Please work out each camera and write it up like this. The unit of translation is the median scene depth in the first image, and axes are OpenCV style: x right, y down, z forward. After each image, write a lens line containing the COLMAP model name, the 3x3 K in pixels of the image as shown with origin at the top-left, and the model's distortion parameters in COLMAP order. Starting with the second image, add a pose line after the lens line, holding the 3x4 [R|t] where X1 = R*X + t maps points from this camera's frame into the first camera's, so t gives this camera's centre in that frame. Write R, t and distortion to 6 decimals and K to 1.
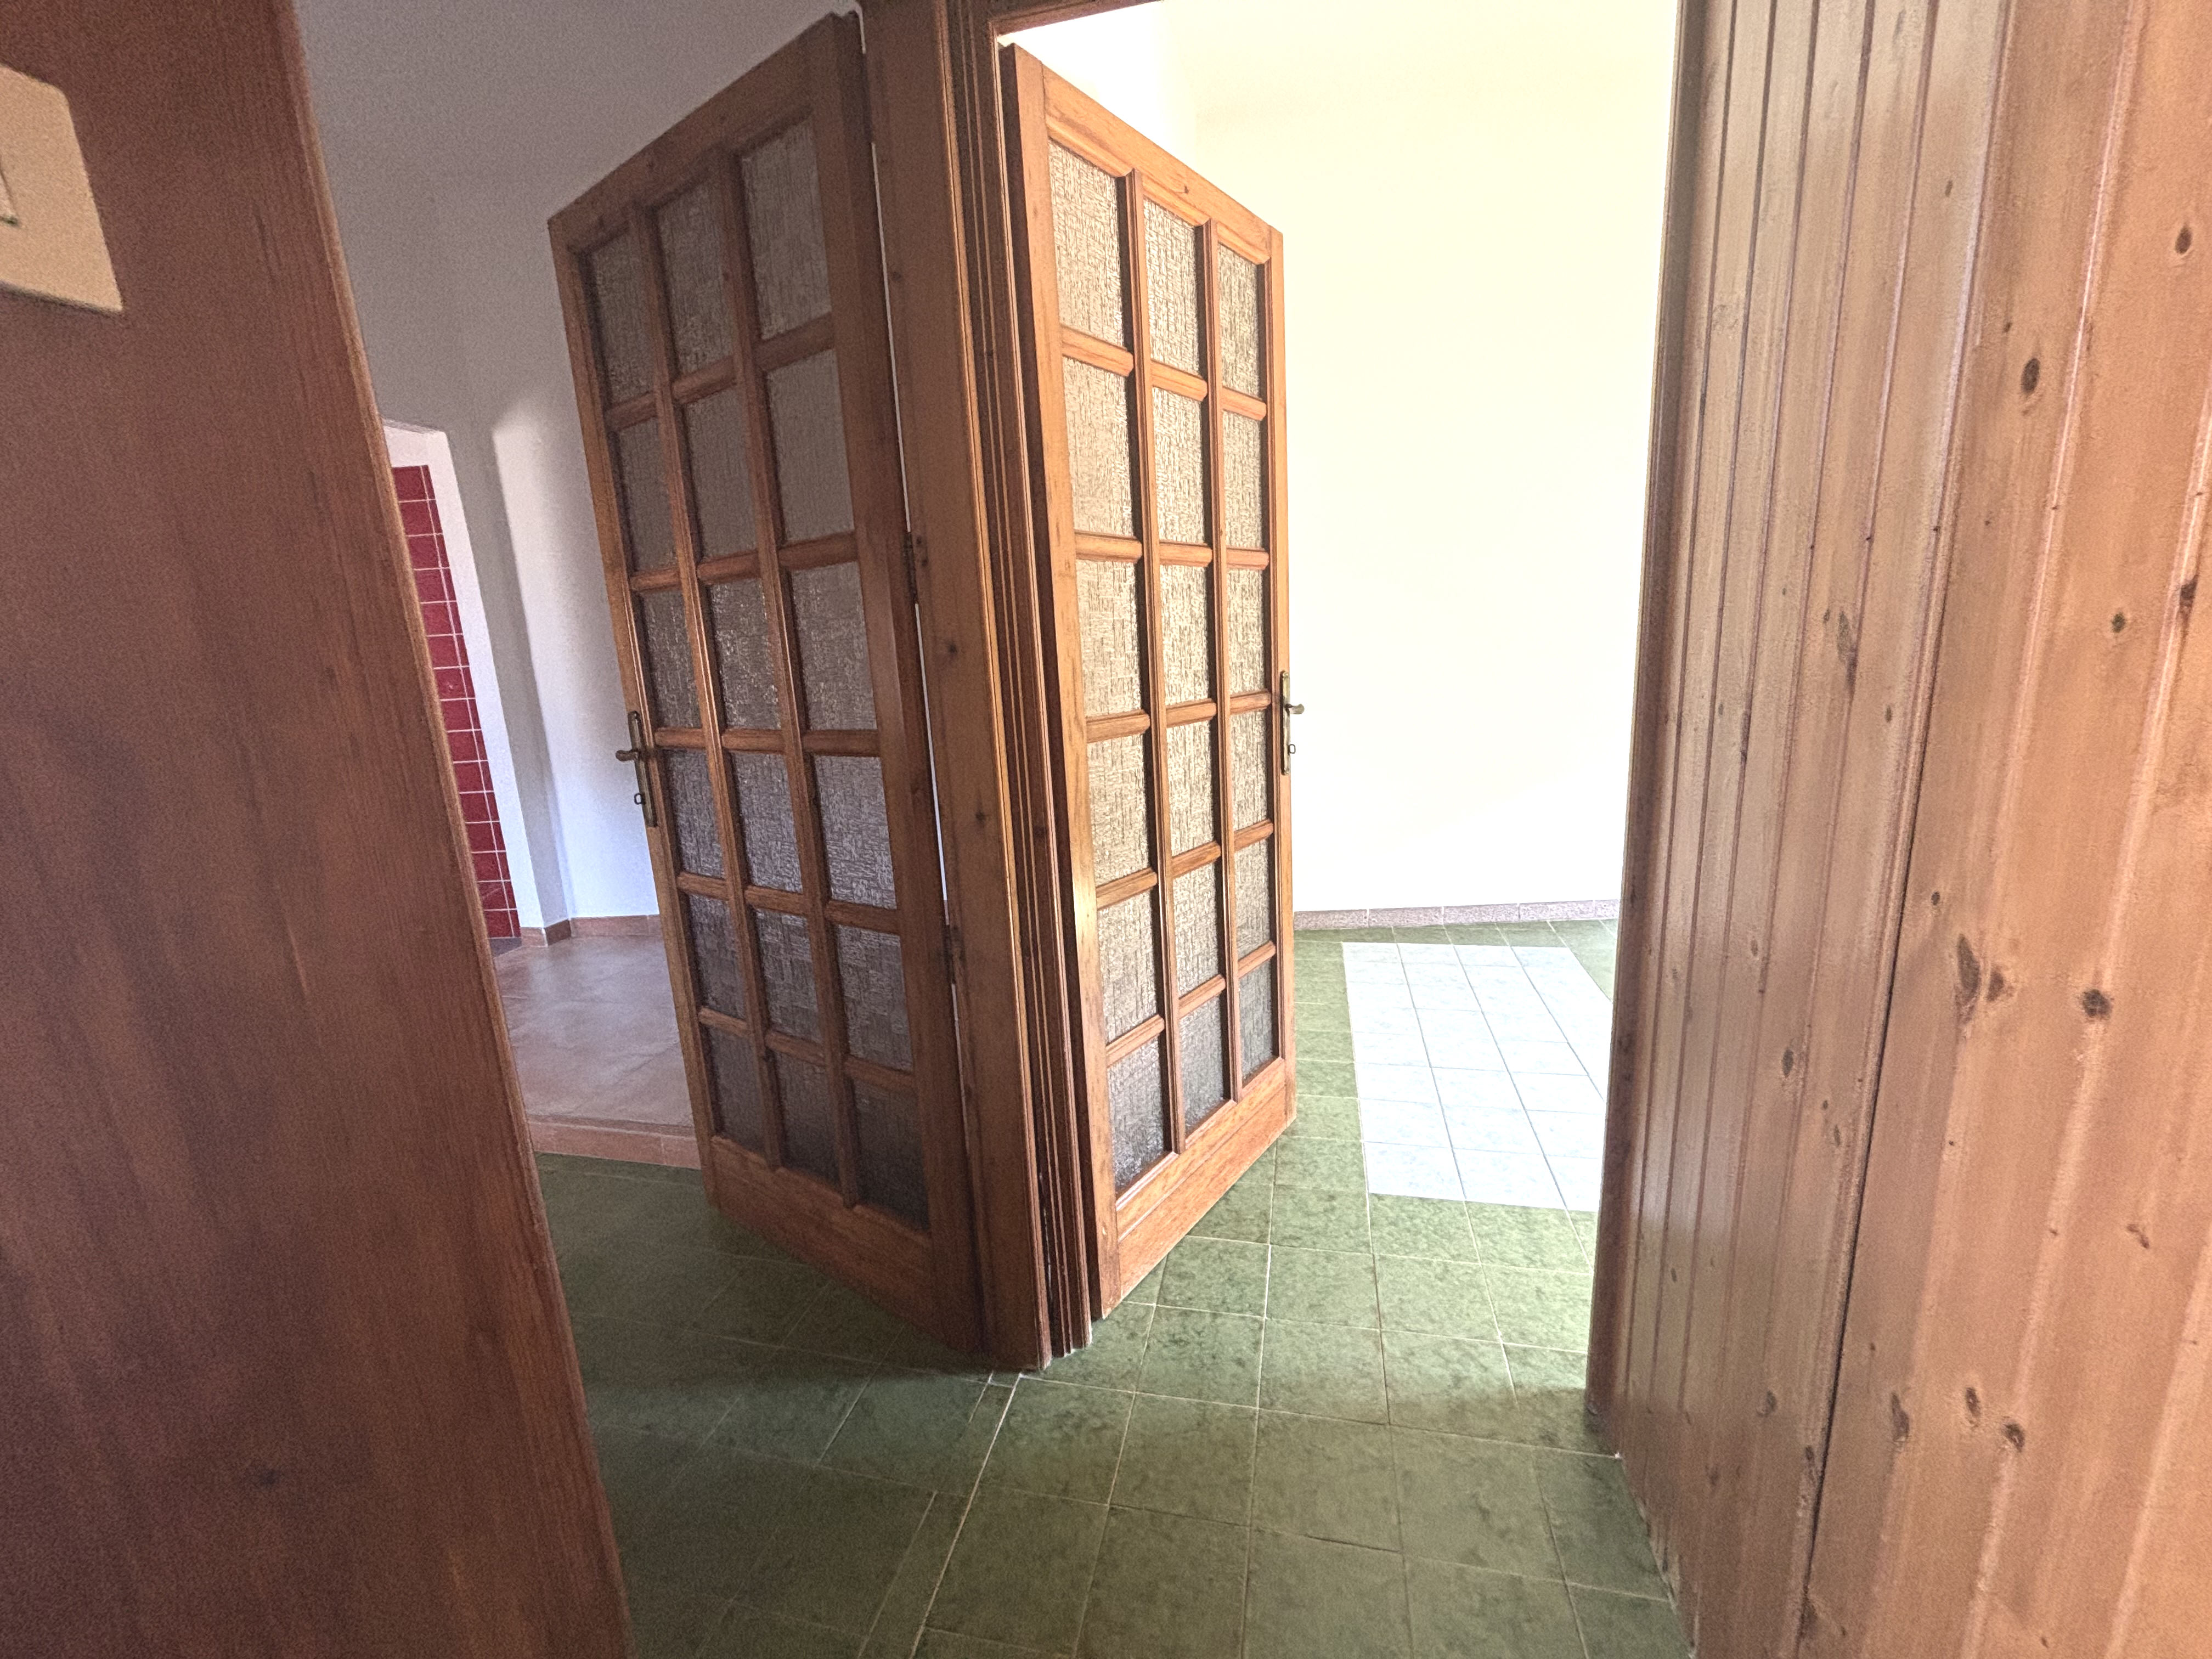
lens RADIAL K [[894.2, 0, 1092.1], [0, 894.2, 824.0], [0, 0, 1]] dist [-0.005943, 0.001887]
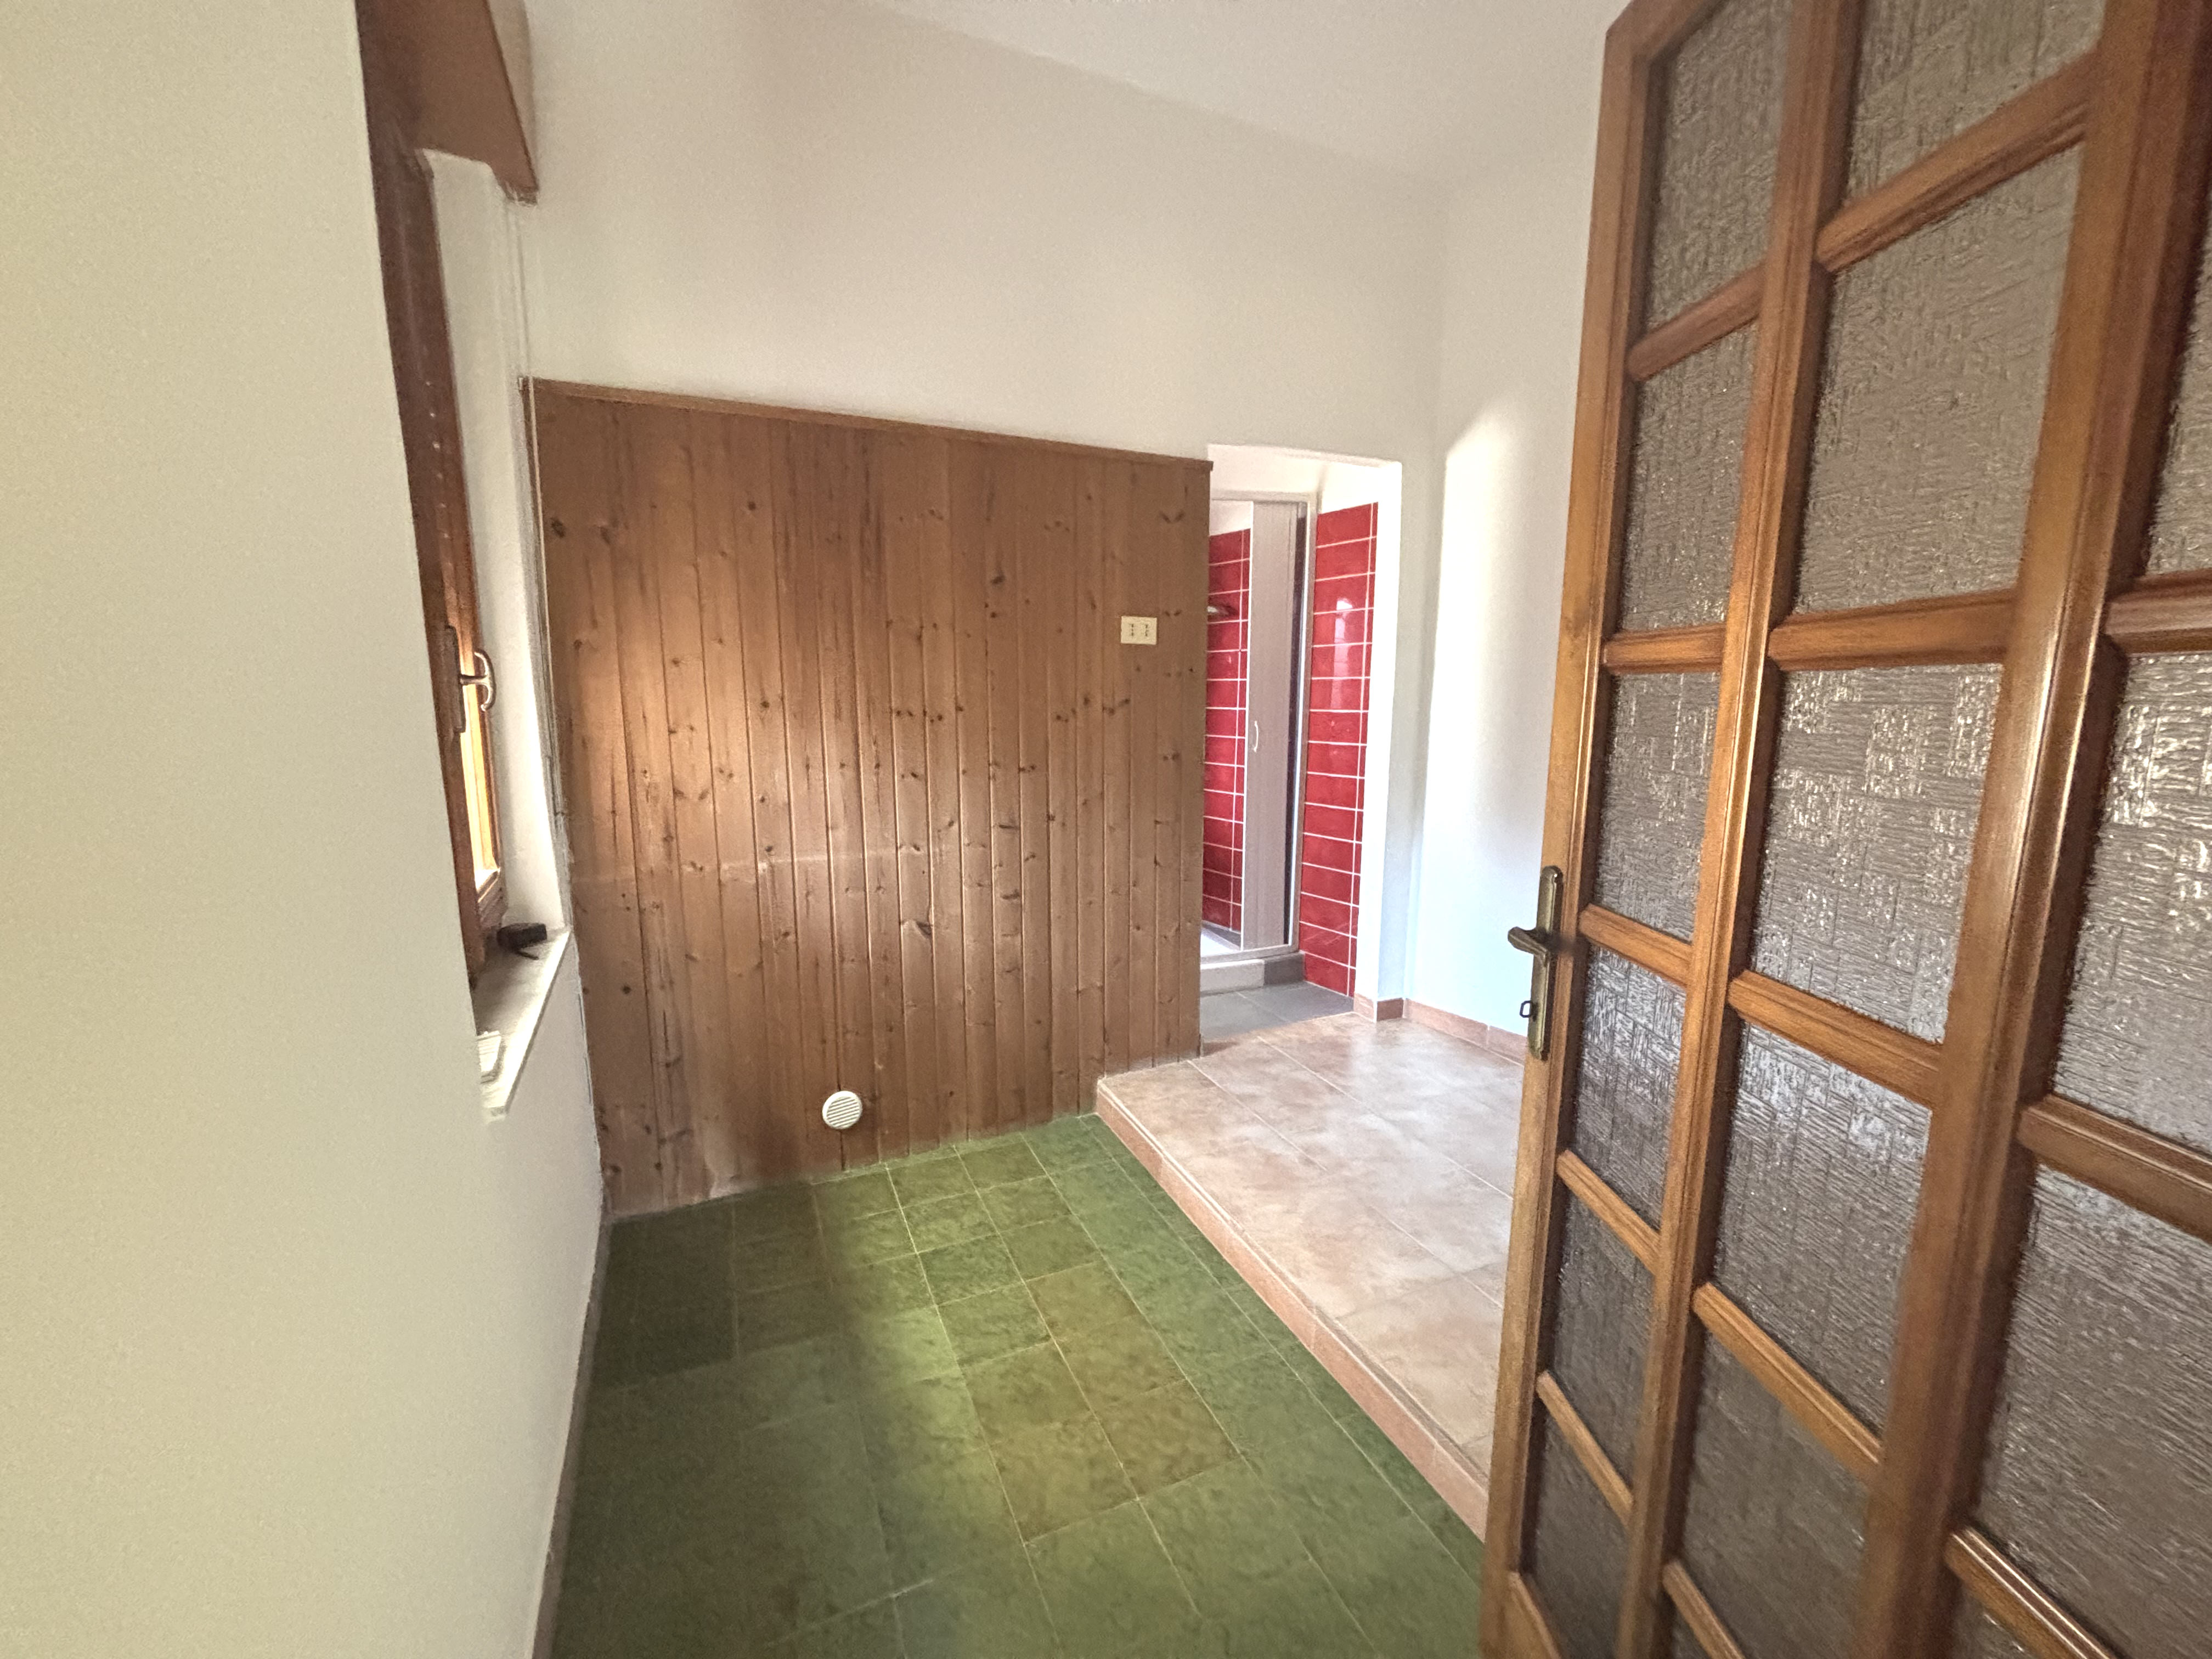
lens RADIAL K [[894.2, 0, 1107.9], [0, 894.2, 821.7], [0, 0, 1]] dist [-0.005943, 0.001887]
pose [[0.617848, 0.175763, -0.766402, -0.248870], [-0.198310, 0.978020, 0.064423, -0.134304], [0.760879, 0.112182, 0.639123, 0.398808]]
